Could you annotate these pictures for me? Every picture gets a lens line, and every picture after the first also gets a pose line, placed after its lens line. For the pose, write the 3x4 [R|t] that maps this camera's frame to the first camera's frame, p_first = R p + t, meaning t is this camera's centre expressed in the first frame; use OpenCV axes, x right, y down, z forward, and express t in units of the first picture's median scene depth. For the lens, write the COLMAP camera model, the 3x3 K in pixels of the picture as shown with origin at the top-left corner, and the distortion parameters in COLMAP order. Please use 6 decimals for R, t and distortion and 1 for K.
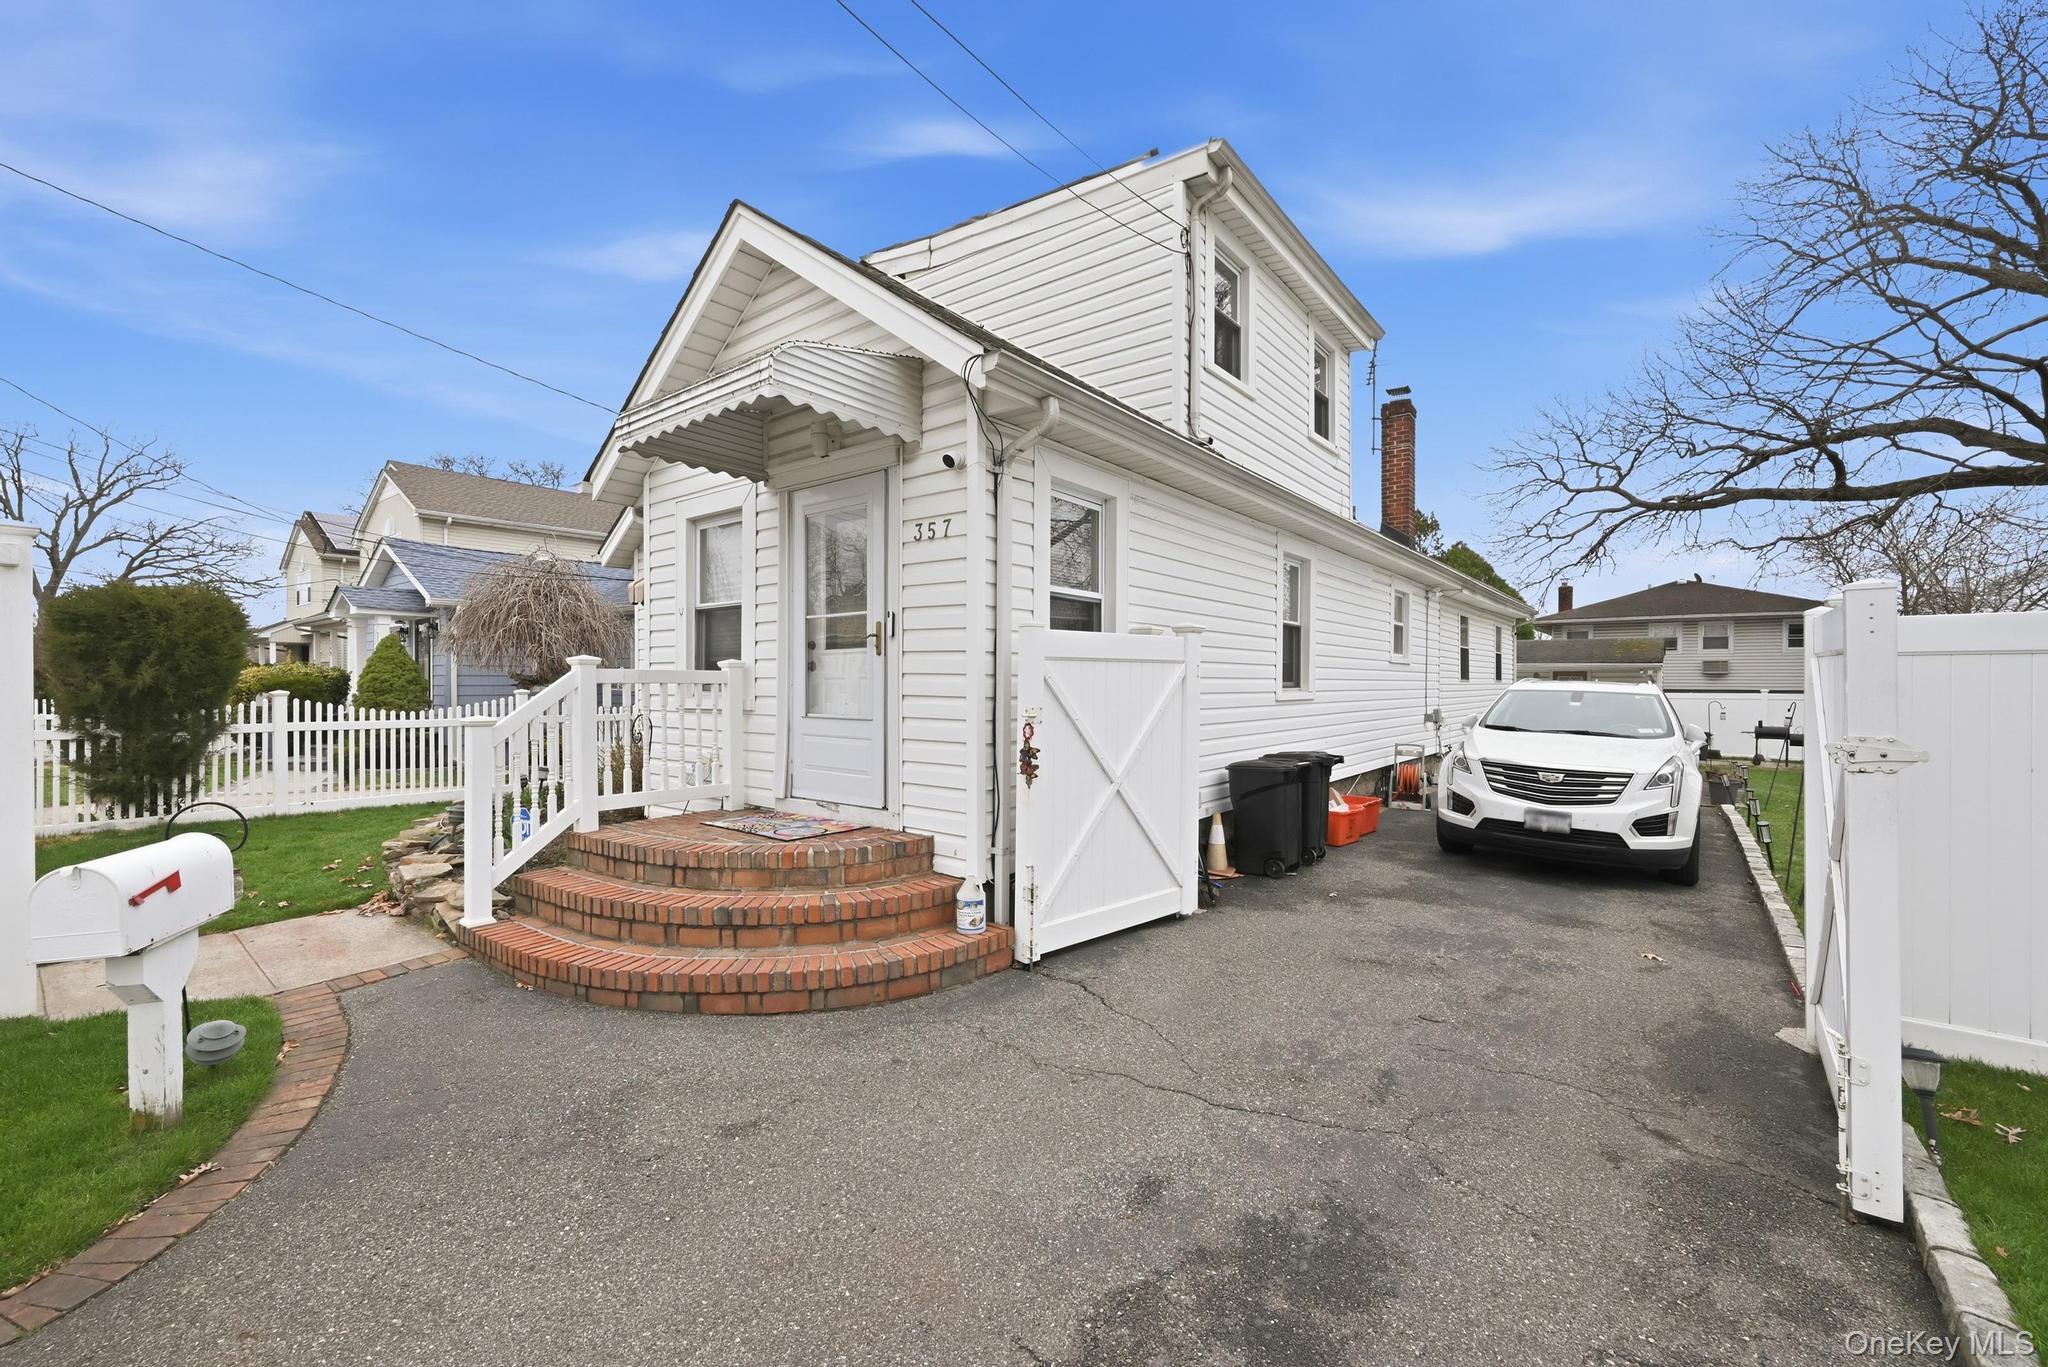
lens RADIAL K [[828.0, 0, 1015.6], [0, 828.0, 688.5], [0, 0, 1]] dist [0.002489, 0.000184]
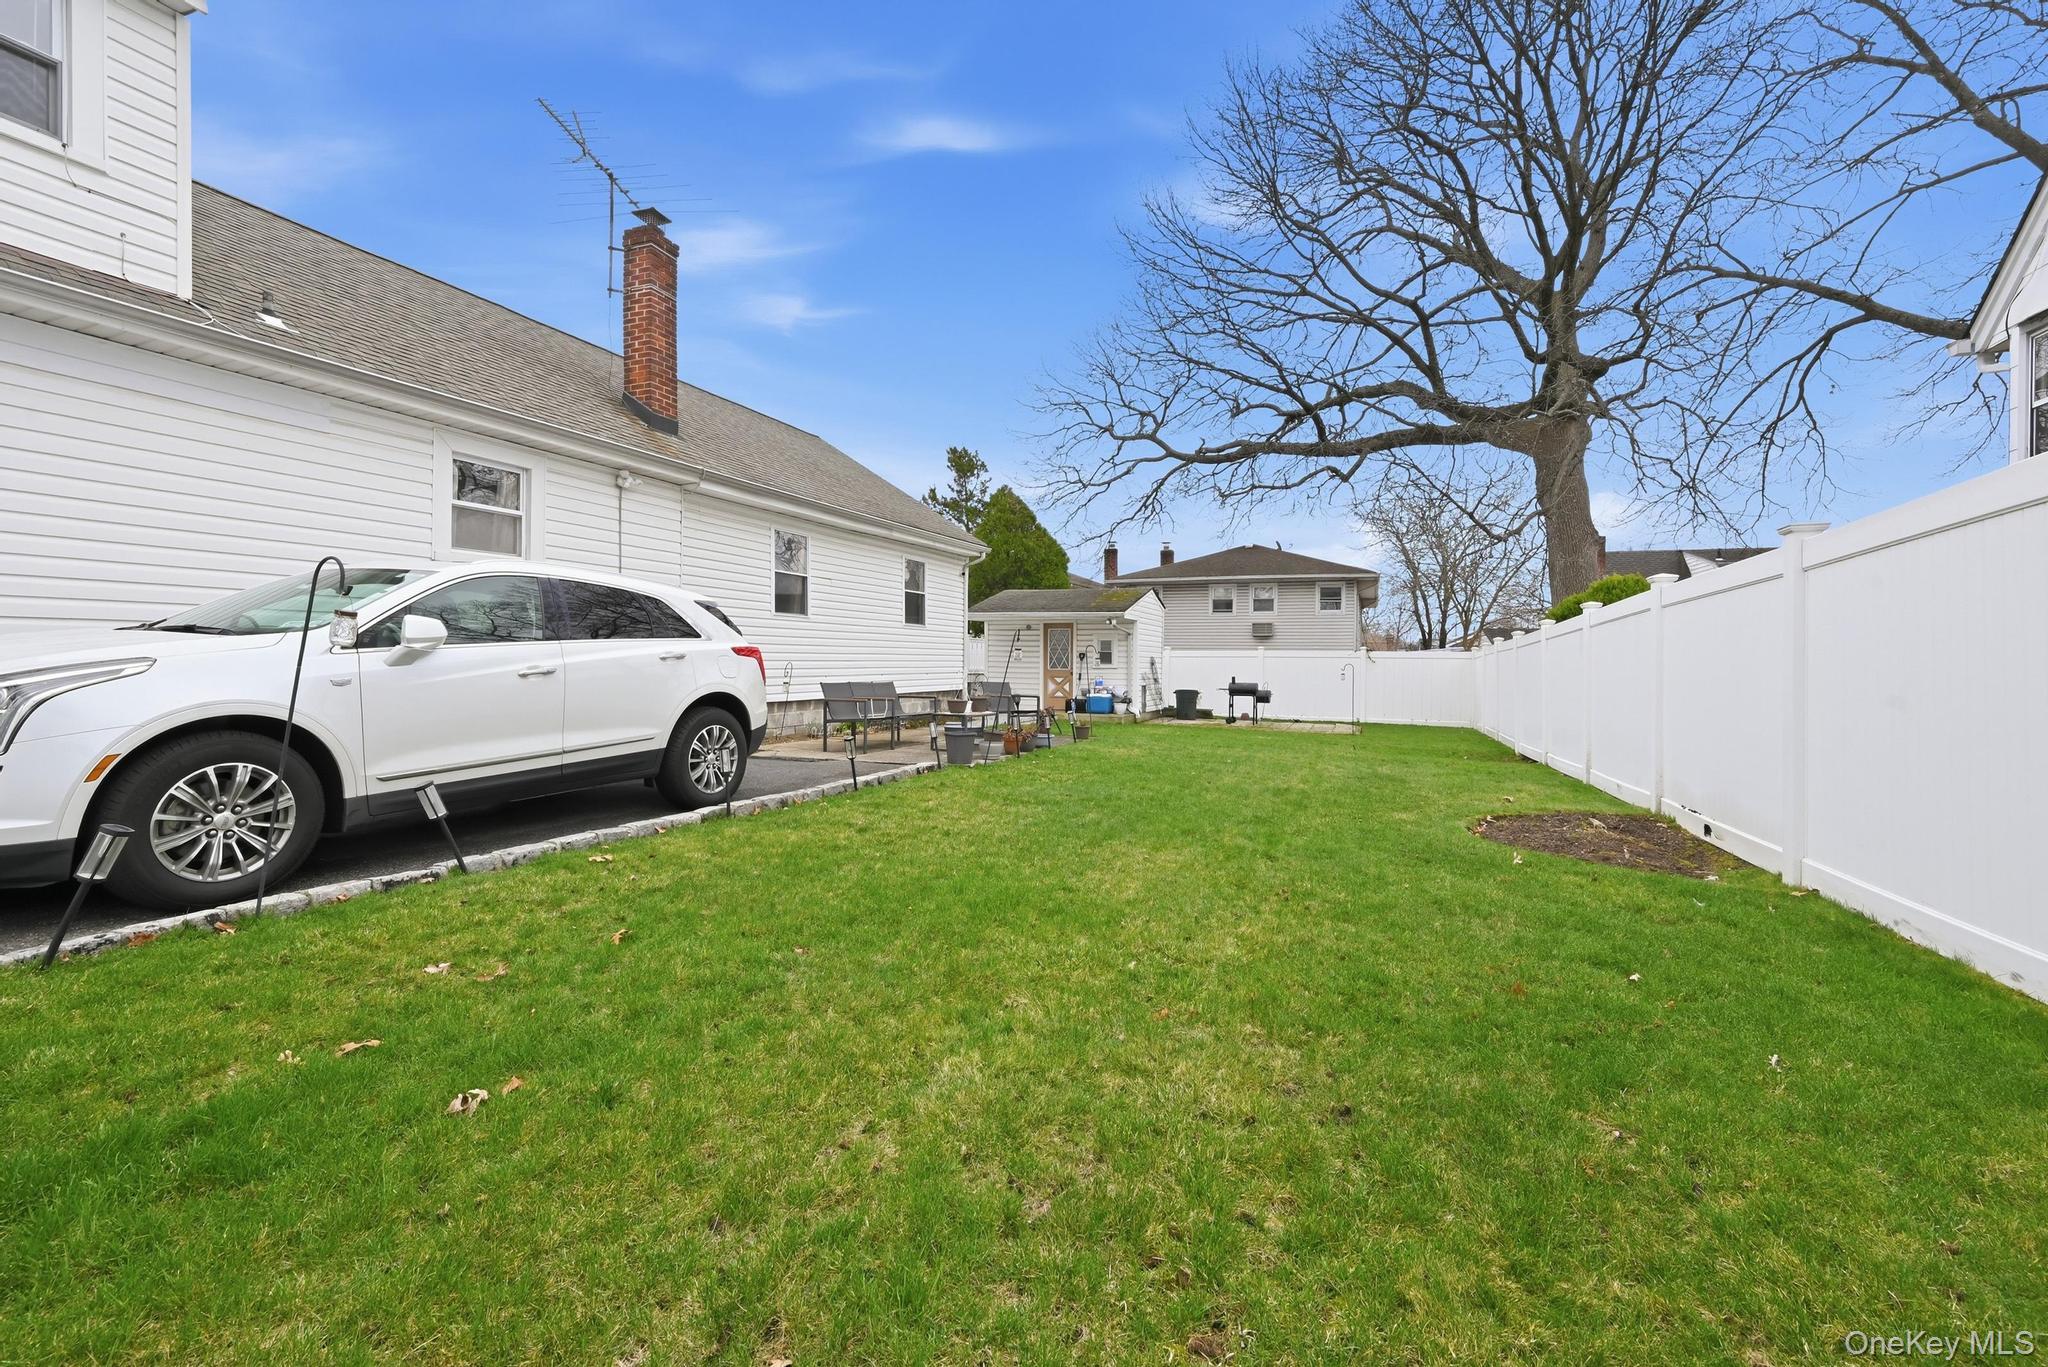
lens RADIAL K [[870.4, 0, 1032.6], [0, 870.4, 675.9], [0, 0, 1]] dist [0.003128, 0.000108]
pose [[0.958480, -0.002736, 0.285145, 0.312246], [0.000767, 0.999975, 0.007018, 0.024124], [-0.285157, -0.006508, 0.958459, 0.088572]]
